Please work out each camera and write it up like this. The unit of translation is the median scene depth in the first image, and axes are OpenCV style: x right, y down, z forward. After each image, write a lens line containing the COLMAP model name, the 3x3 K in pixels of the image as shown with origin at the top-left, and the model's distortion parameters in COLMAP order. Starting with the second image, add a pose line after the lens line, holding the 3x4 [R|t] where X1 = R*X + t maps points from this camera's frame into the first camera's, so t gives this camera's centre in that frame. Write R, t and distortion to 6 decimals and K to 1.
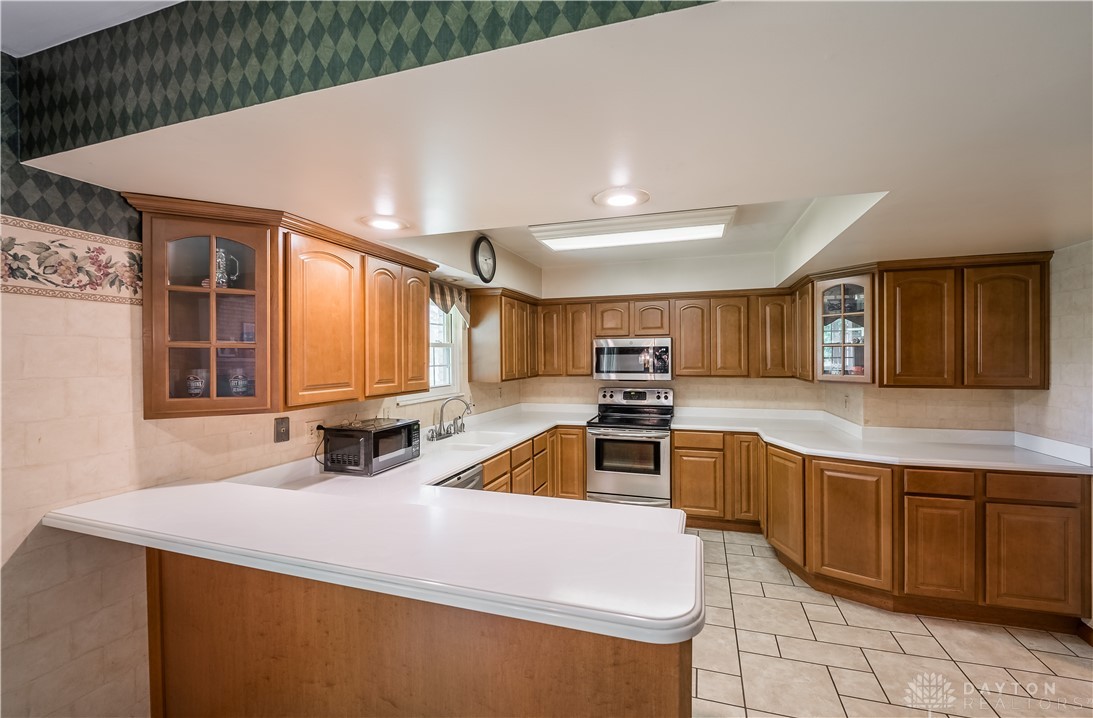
lens RADIAL K [[453.6, 0, 552.4], [0, 453.6, 358.3], [0, 0, 1]] dist [-0.009640, -0.001314]
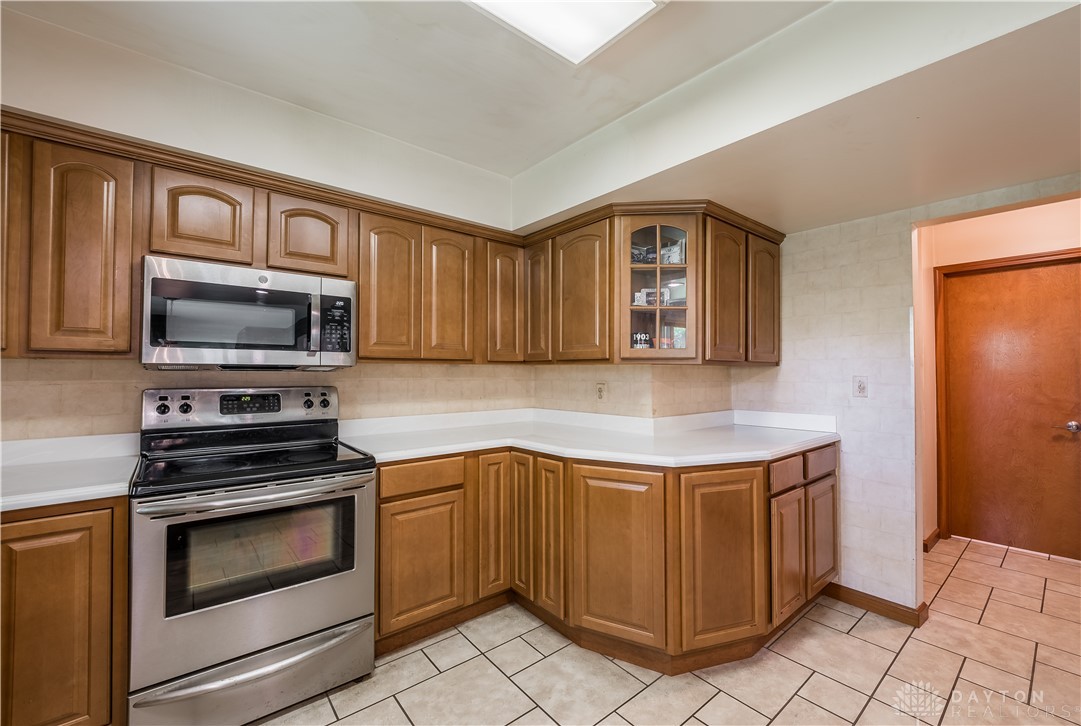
lens RADIAL K [[443.6, 0, 550.0], [0, 443.6, 363.1], [0, 0, 1]] dist [-0.010136, -0.000294]
pose [[0.531256, 0.025980, 0.846813, -0.048247], [-0.002523, 0.999574, -0.029084, 0.074482], [-0.847208, 0.013314, 0.531095, 0.706311]]
